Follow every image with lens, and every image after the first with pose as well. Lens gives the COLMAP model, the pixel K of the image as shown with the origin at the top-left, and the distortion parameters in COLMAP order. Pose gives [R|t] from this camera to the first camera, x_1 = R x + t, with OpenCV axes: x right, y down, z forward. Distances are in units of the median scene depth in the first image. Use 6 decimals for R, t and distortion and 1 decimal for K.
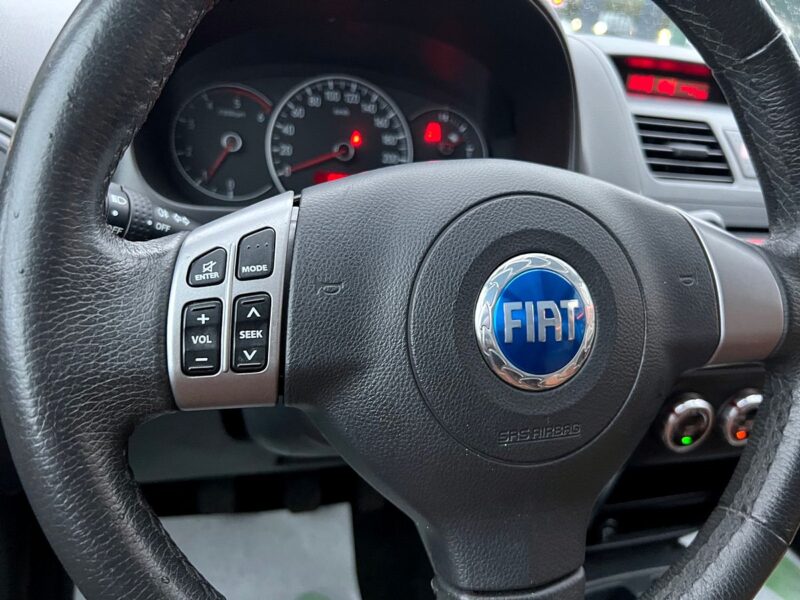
lens RADIAL K [[628.0, 0, 404.0], [0, 628.0, 302.0], [0, 0, 1]] dist [-0.003493, -0.002160]
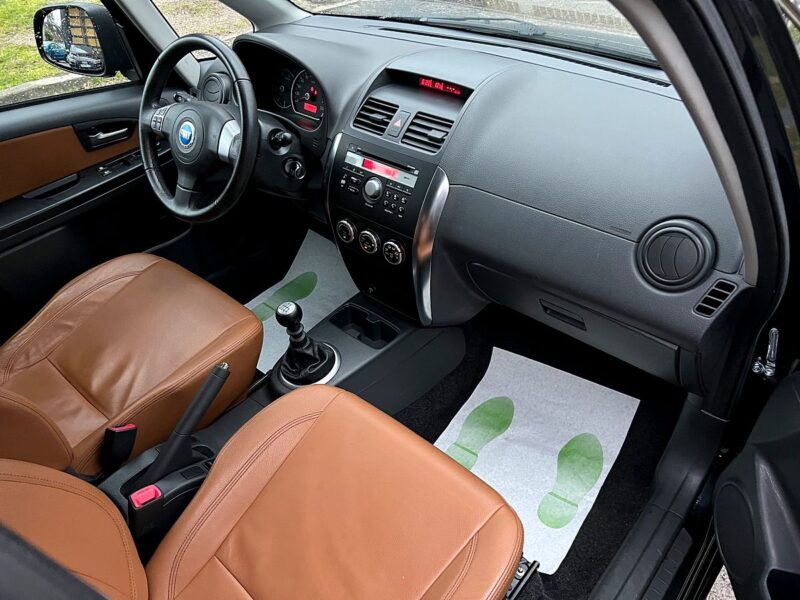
lens RADIAL K [[603.9, 0, 397.7], [0, 603.9, 303.9], [0, 0, 1]] dist [0.069455, -0.101850]
pose [[0.496191, 0.400068, -0.770545, 5.404654], [-0.273160, 0.914372, 0.298842, -0.664041], [0.824123, 0.062199, 0.562986, -0.302571]]
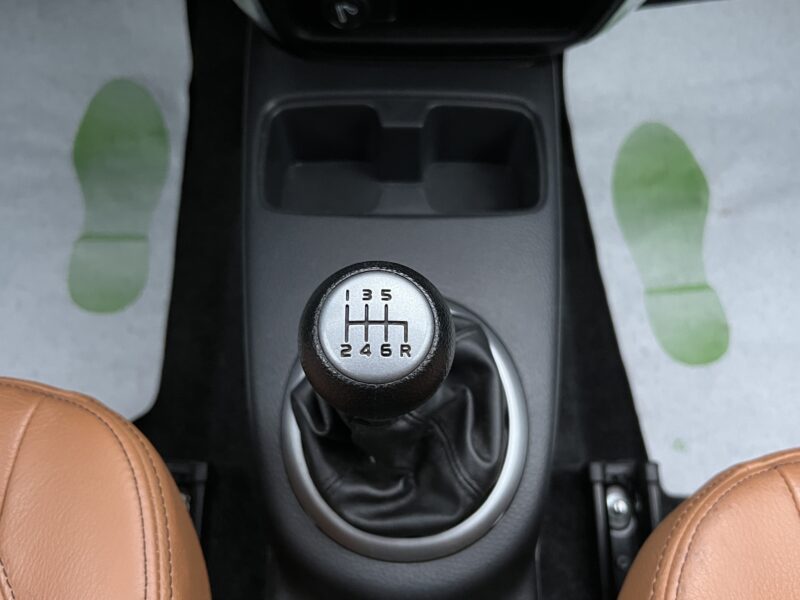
lens RADIAL K [[769.3, 0, 399.3], [0, 769.3, 317.3], [0, 0, 1]] dist [-0.010884, -0.016473]
pose [[0.943401, 0.217503, -0.250374, 1.595753], [-0.017730, 0.786919, 0.616802, 0.429725], [0.331180, -0.577453, 0.746236, 0.945297]]
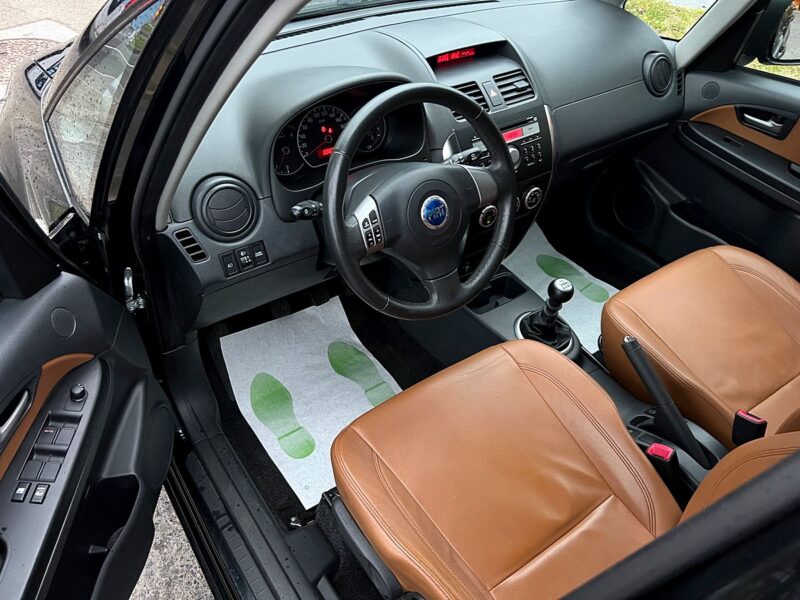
lens RADIAL K [[603.9, 0, 397.7], [0, 603.9, 303.9], [0, 0, 1]] dist [0.069455, -0.101850]
pose [[0.946841, -0.279978, 0.158442, -0.786948], [0.218695, 0.921393, 0.321258, -0.720092], [-0.235932, -0.269530, 0.933643, -2.702467]]
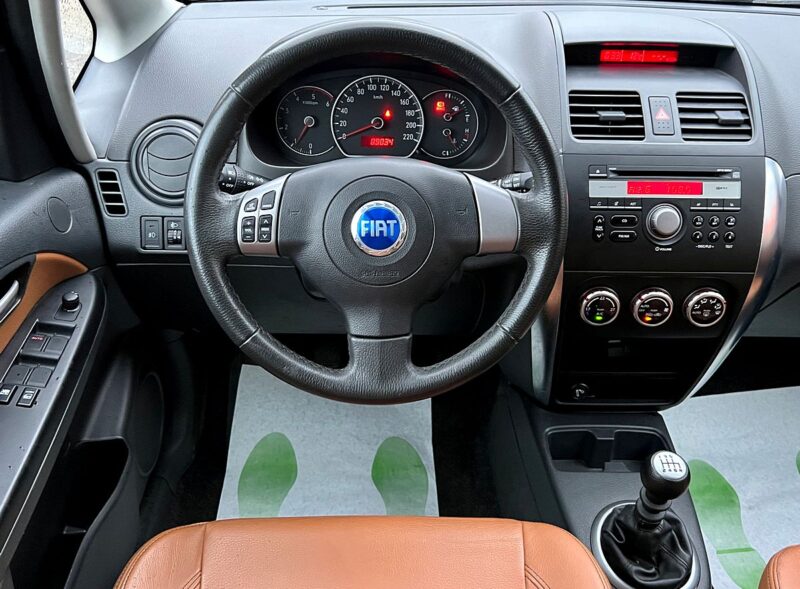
lens RADIAL K [[762.0, 0, 402.7], [0, 762.0, 280.3], [0, 0, 1]] dist [0.081525, -0.155628]
pose [[0.953211, 0.048023, -0.298467, 1.183504], [-0.022566, 0.995850, 0.088162, -0.031724], [0.301462, -0.077302, 0.950339, -1.800420]]
